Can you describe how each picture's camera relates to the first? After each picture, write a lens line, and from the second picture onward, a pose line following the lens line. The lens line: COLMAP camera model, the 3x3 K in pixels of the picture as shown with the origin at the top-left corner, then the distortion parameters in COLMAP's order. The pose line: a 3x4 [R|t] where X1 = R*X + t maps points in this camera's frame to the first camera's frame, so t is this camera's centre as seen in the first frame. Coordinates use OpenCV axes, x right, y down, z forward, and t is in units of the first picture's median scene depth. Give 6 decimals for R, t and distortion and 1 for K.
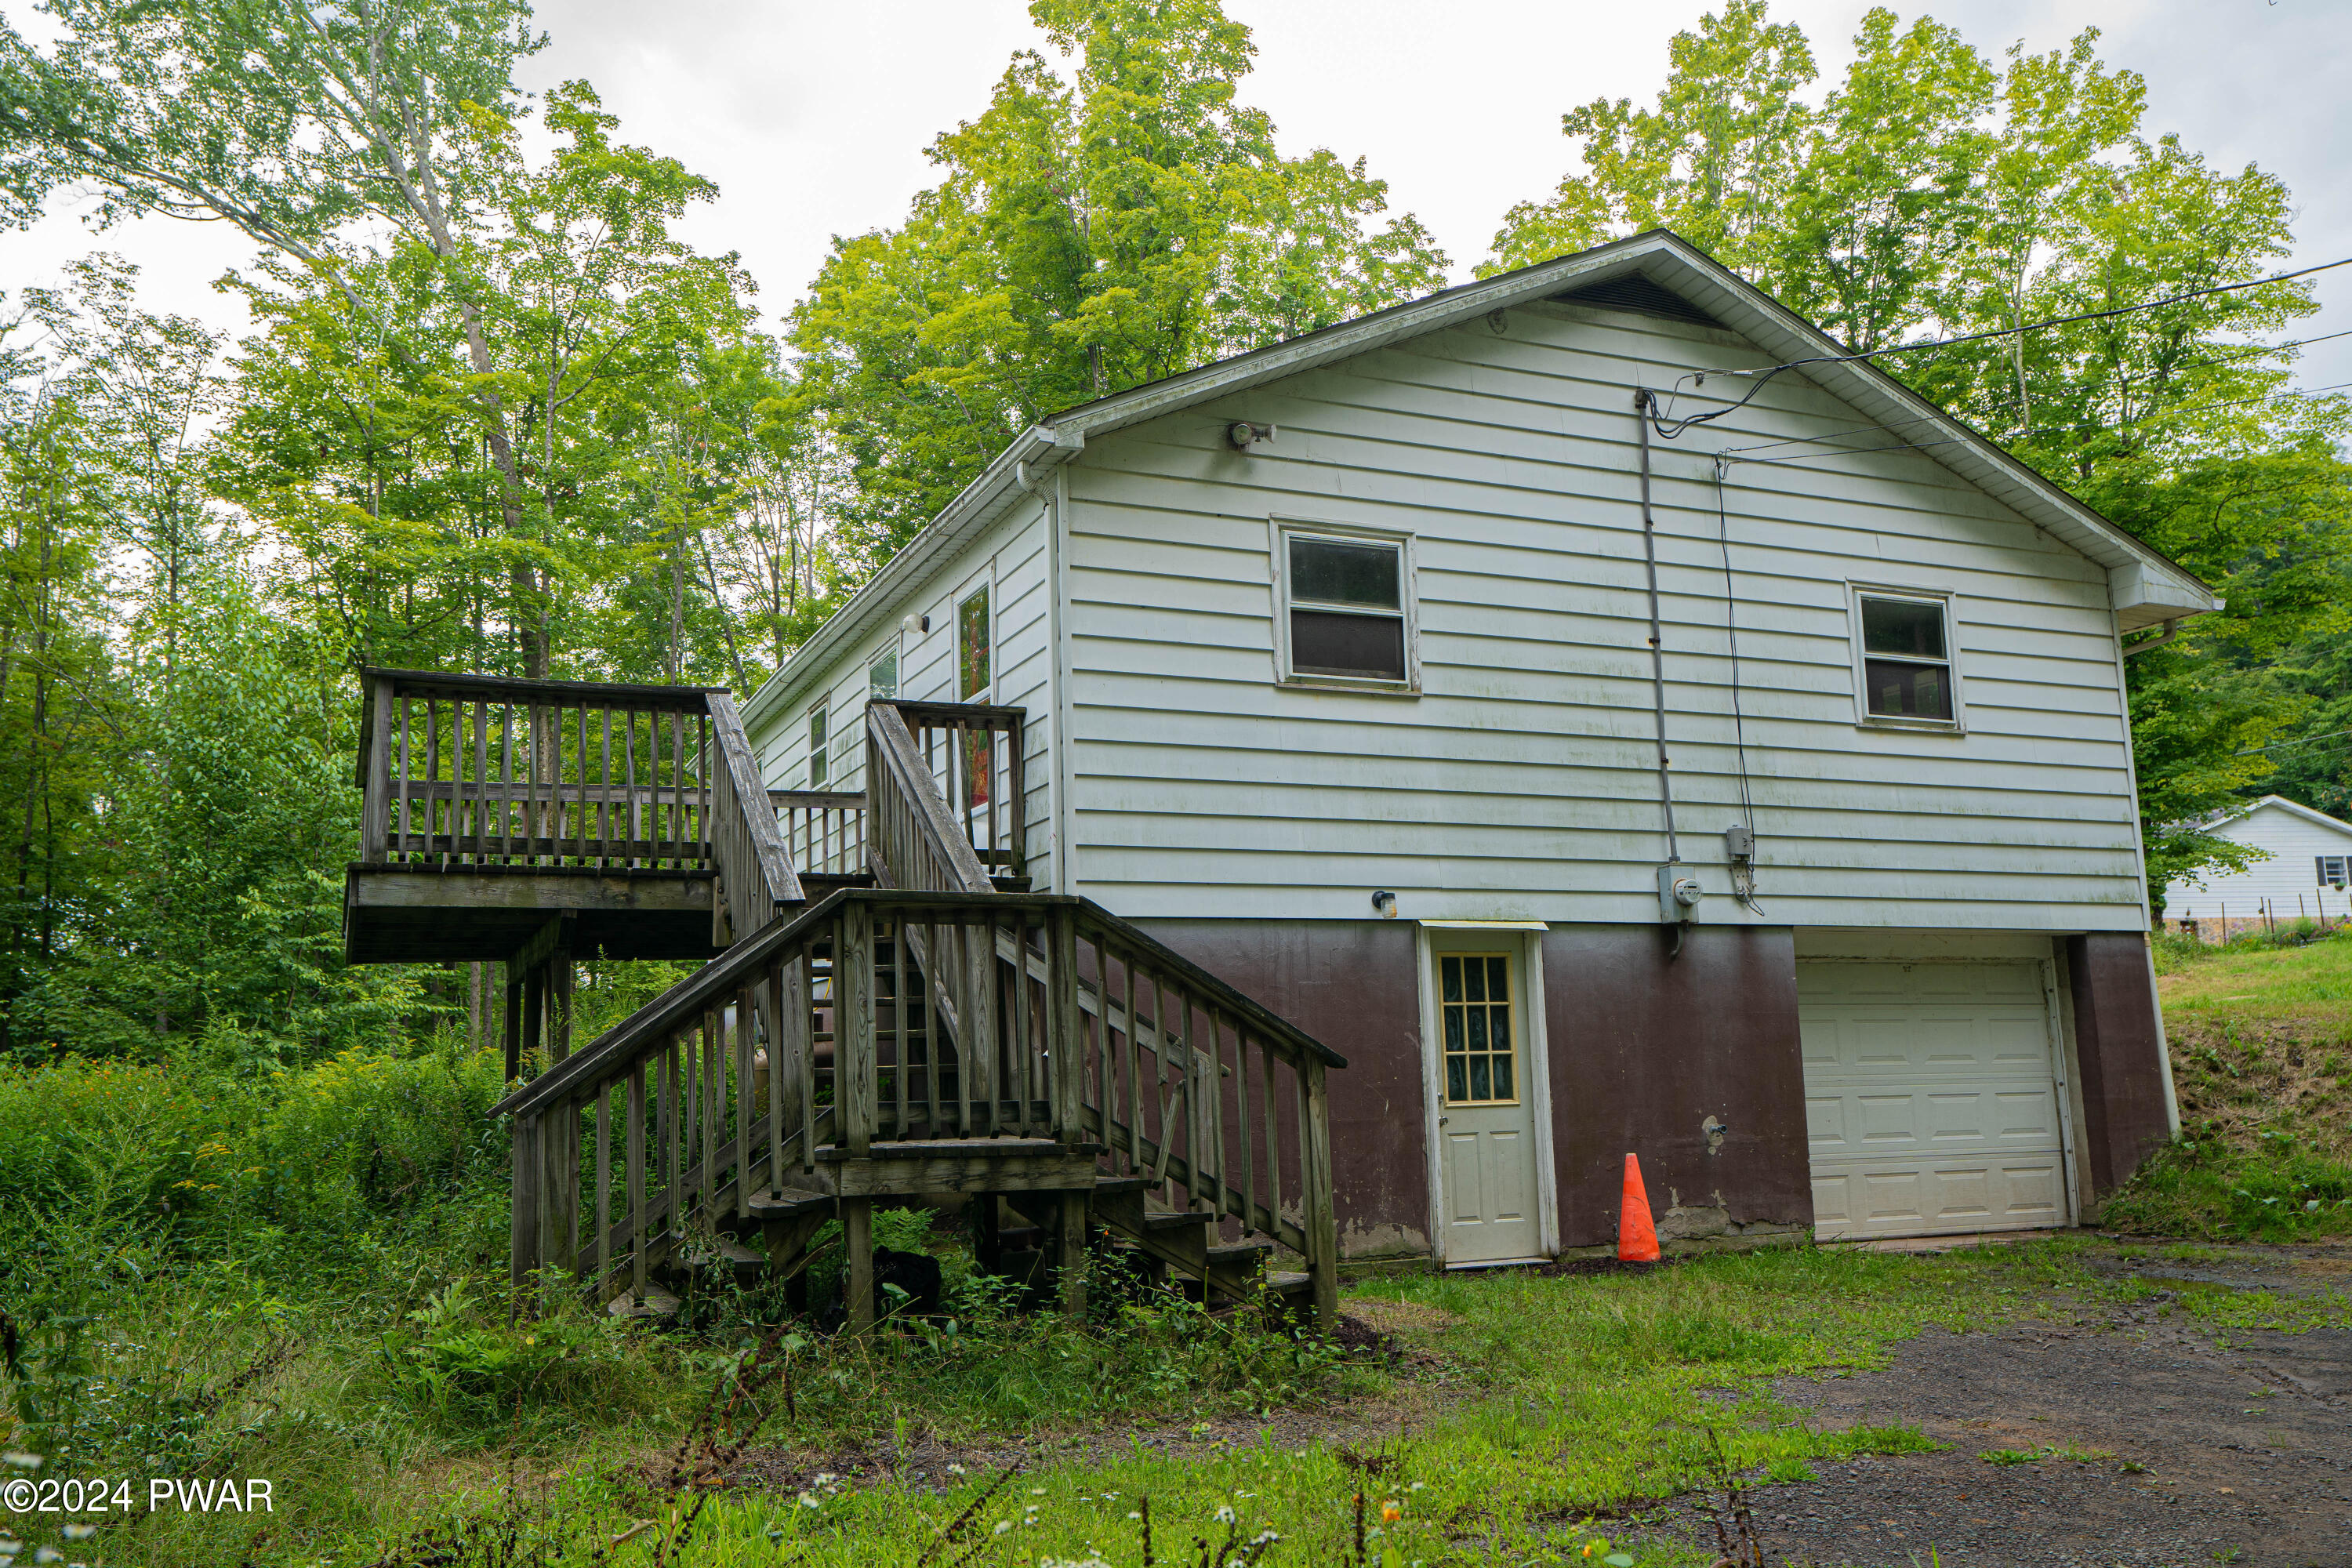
lens RADIAL K [[1868.3, 0, 1169.7], [0, 1868.3, 785.5], [0, 0, 1]] dist [0.008955, -0.001845]
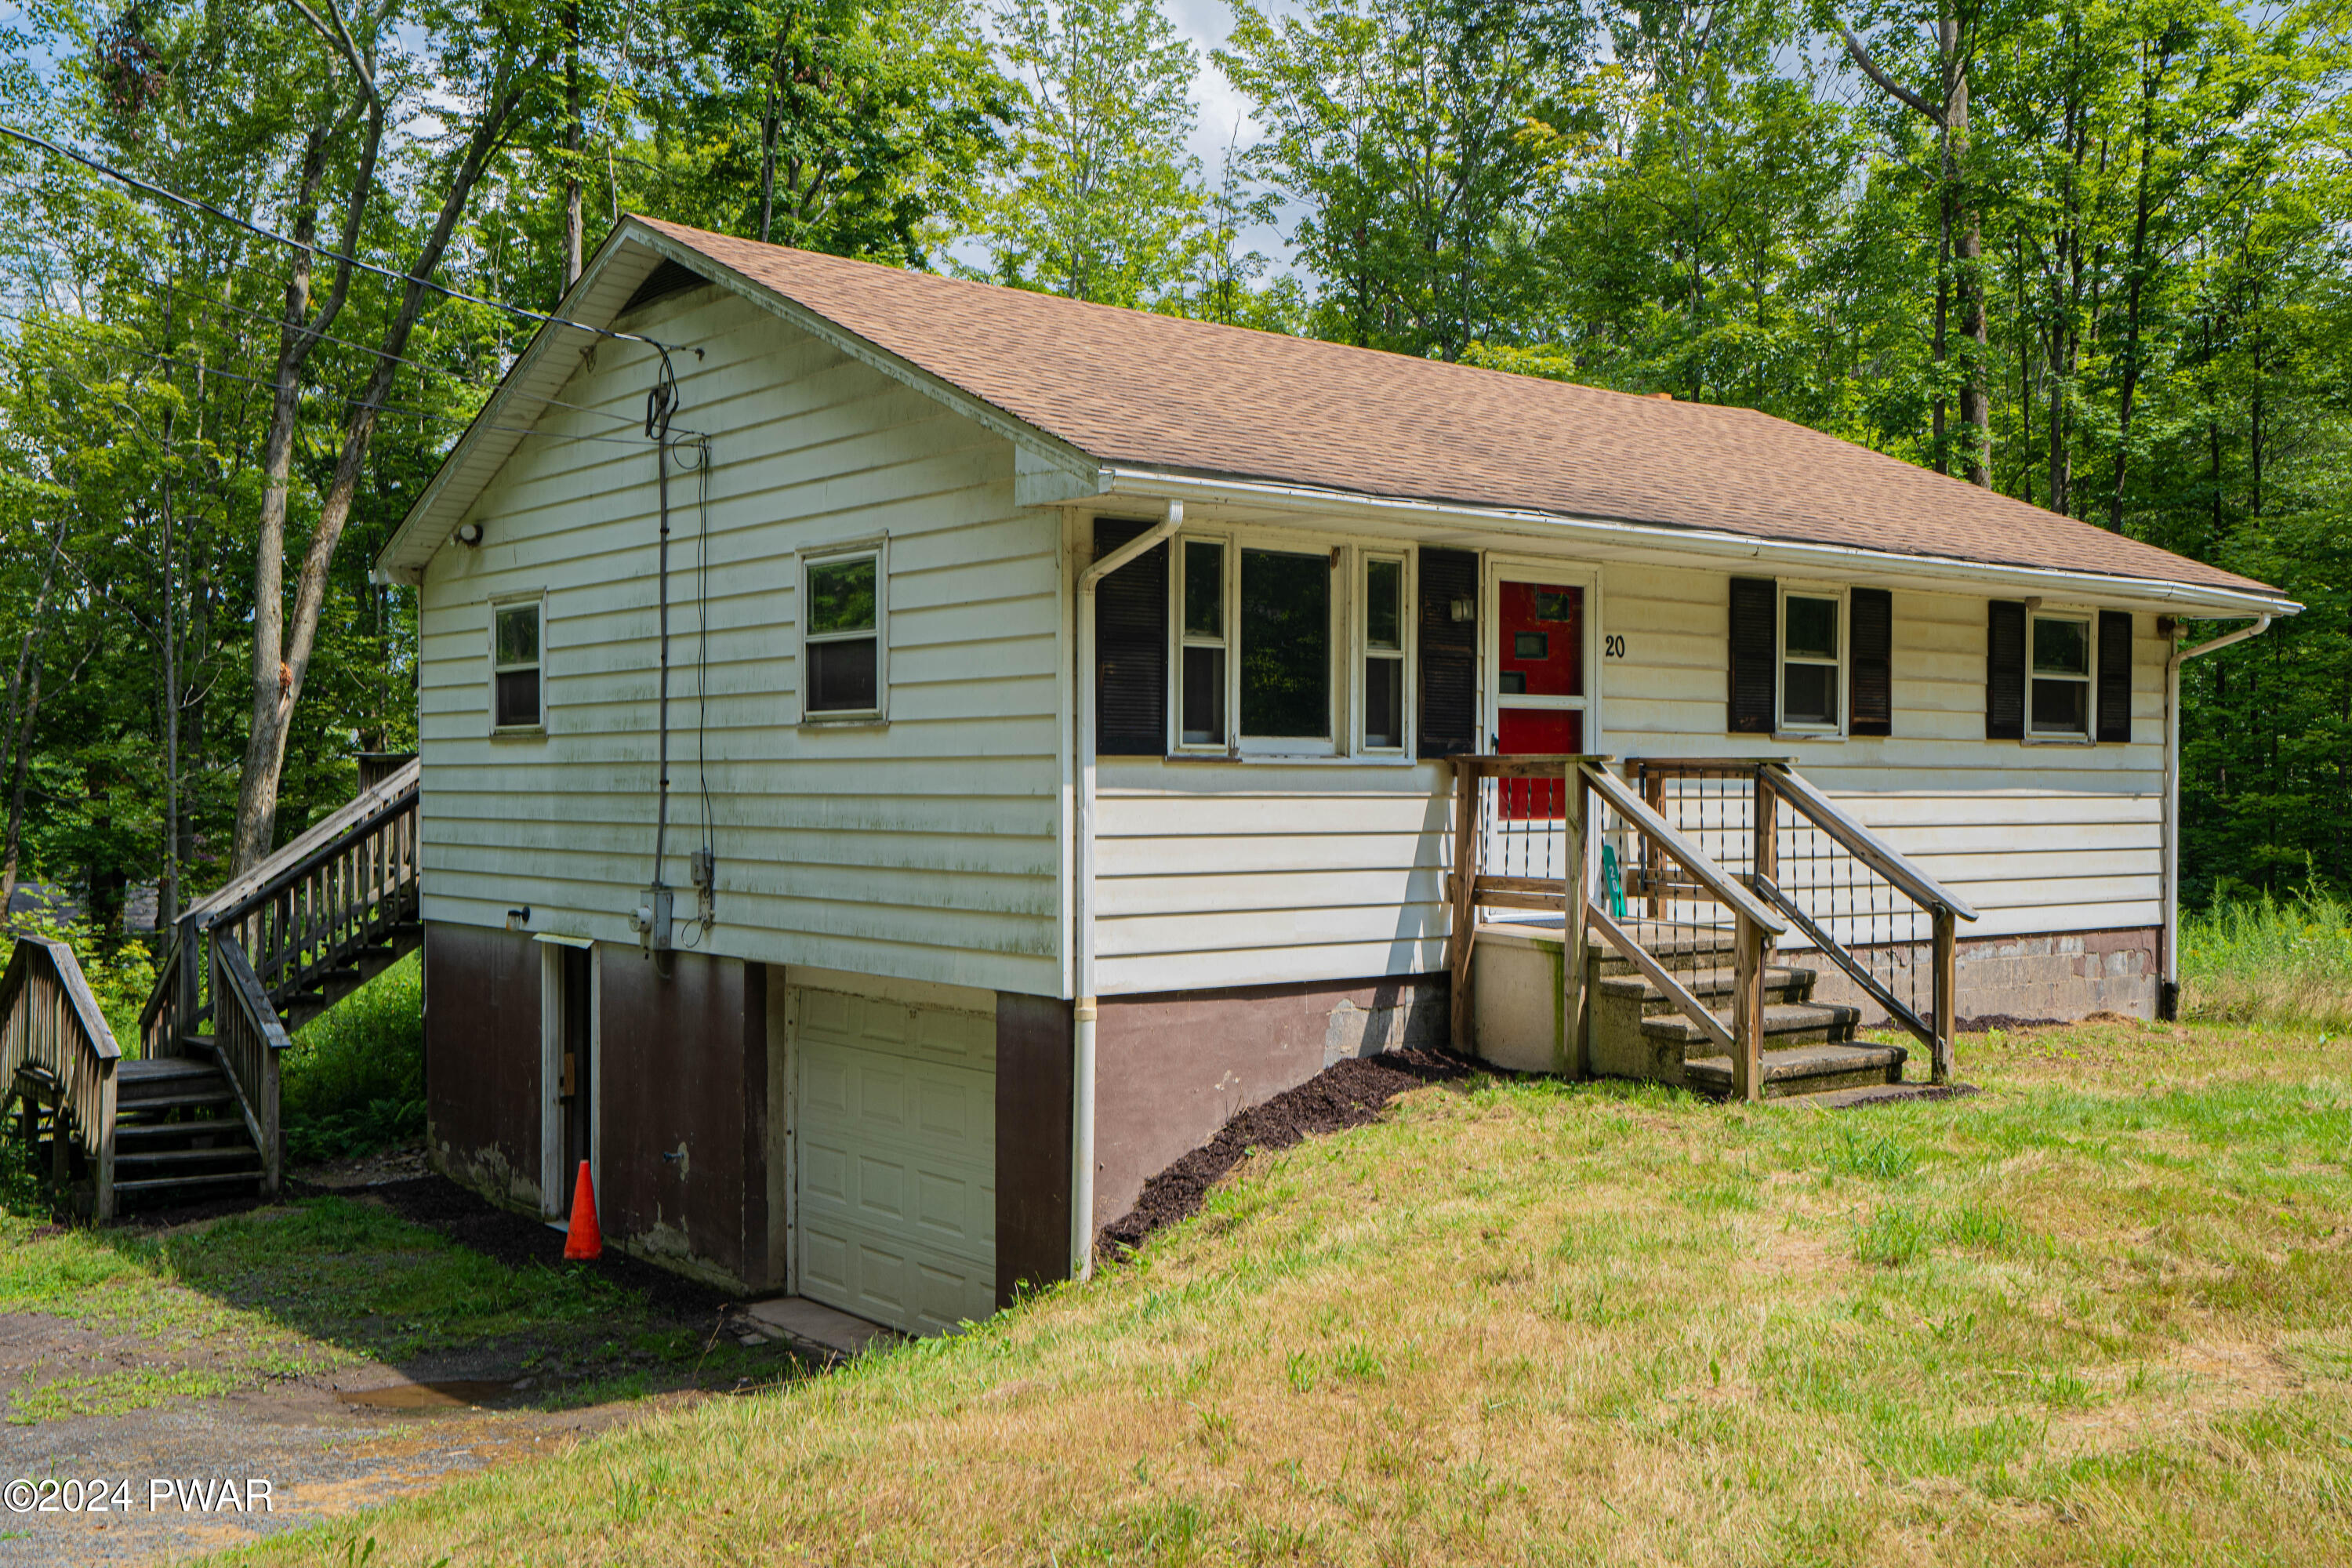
lens RADIAL K [[2277.3, 0, 1177.5], [0, 2277.3, 788.6], [0, 0, 1]] dist [0.054658, 0.000000]
pose [[0.255708, 0.029942, -0.966290, 1.514246], [0.146289, 0.986812, 0.069291, -0.054461], [0.955622, -0.159076, 0.247955, 0.971238]]
